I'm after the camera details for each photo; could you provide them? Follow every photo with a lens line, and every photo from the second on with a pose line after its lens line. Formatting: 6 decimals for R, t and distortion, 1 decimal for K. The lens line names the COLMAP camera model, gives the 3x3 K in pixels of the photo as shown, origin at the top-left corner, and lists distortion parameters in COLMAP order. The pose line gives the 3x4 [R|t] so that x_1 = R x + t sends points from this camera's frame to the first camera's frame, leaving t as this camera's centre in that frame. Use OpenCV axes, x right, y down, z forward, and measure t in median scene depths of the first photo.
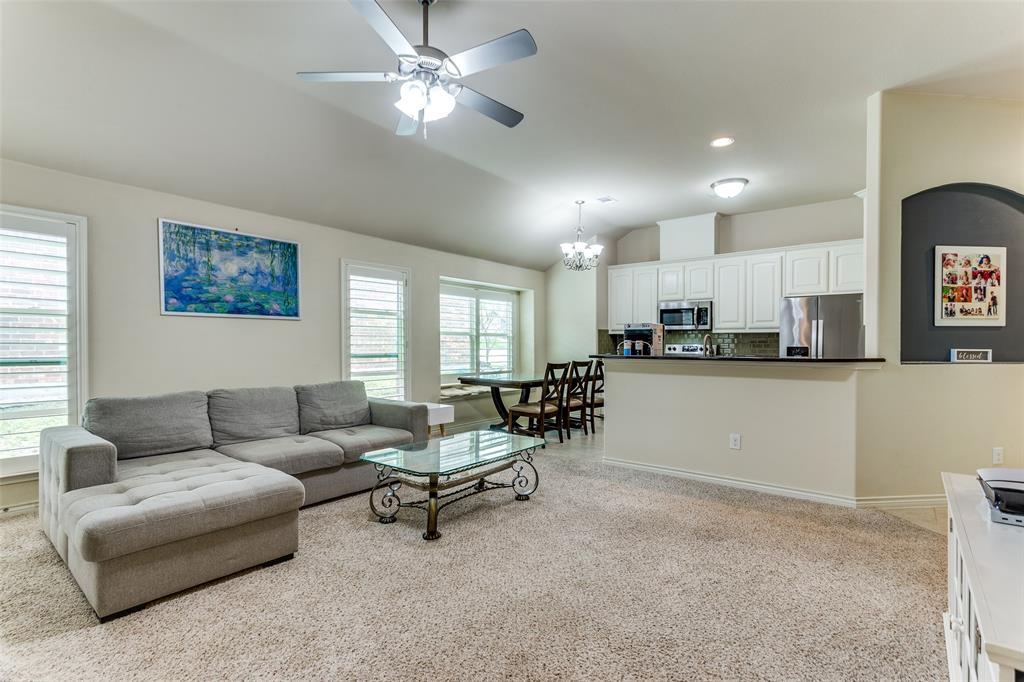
lens RADIAL K [[483.0, 0, 510.3], [0, 483.0, 345.9], [0, 0, 1]] dist [0.005519, -0.000361]
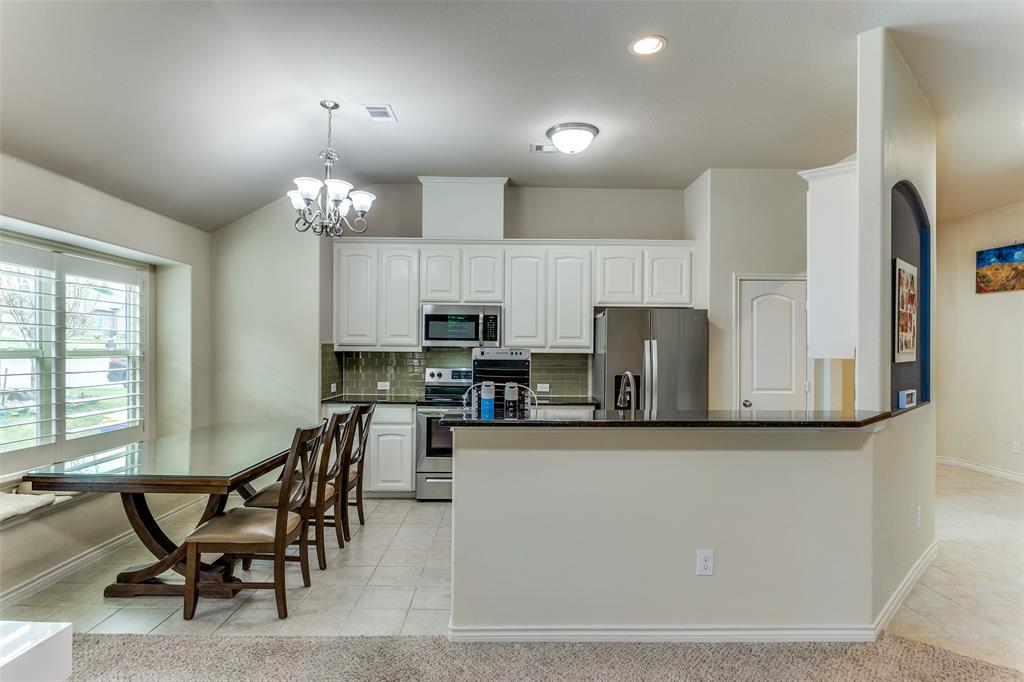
lens RADIAL K [[575.2, 0, 510.5], [0, 575.2, 346.9], [0, 0, 1]] dist [-0.003187, -0.000082]
pose [[0.774120, 0.004355, 0.633024, -0.086898], [-0.003736, 0.999990, -0.002311, -0.032913], [-0.633028, -0.000575, 0.774129, 0.361719]]
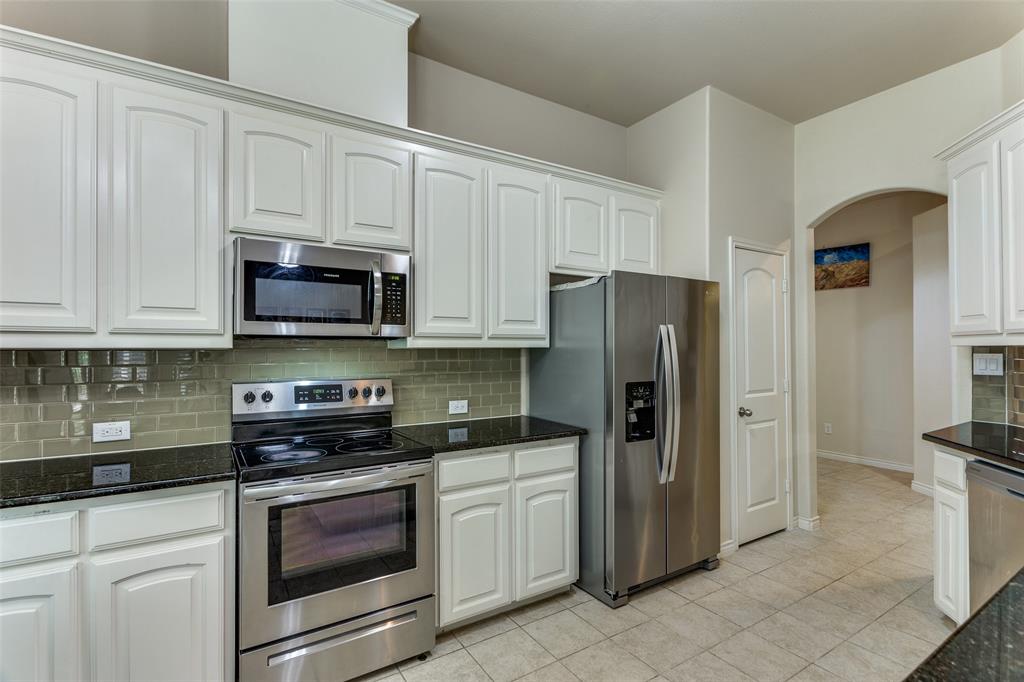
lens RADIAL K [[483.0, 0, 510.3], [0, 483.0, 345.9], [0, 0, 1]] dist [0.005519, -0.000361]
pose [[0.331918, 0.005021, 0.943295, 0.106401], [0.009327, 0.999919, -0.008605, -0.024302], [-0.943262, 0.011654, 0.331844, 0.809824]]
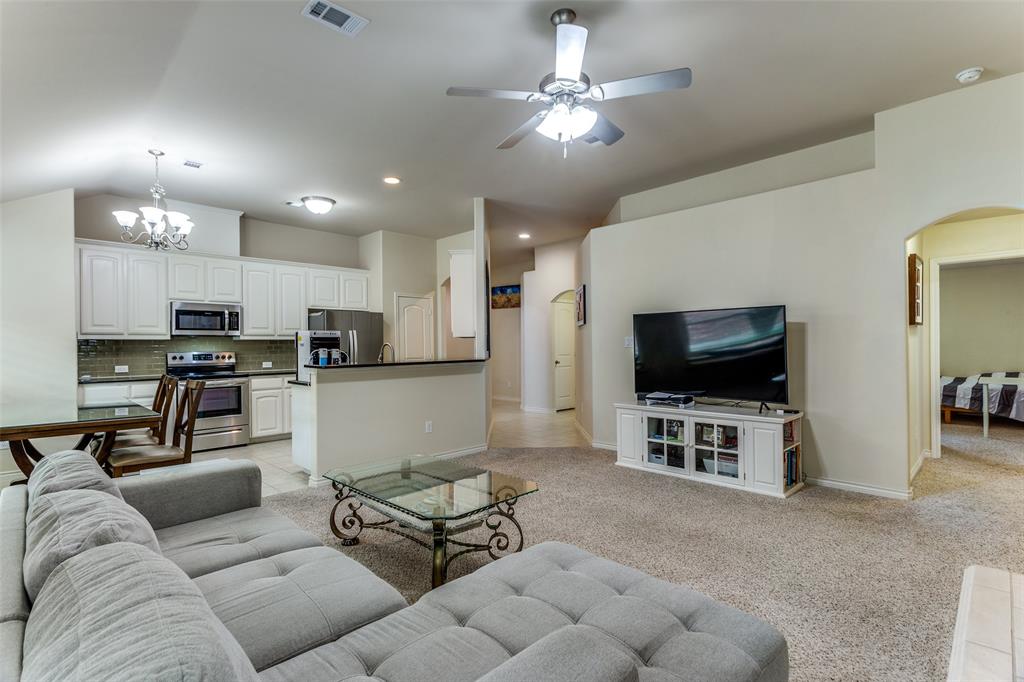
lens RADIAL K [[483.0, 0, 510.3], [0, 483.0, 345.9], [0, 0, 1]] dist [0.005519, -0.000361]
pose [[0.112695, -0.006454, 0.993609, -0.453637], [0.012953, 0.999903, 0.005026, -0.012221], [-0.993545, 0.012304, 0.112767, 0.375348]]
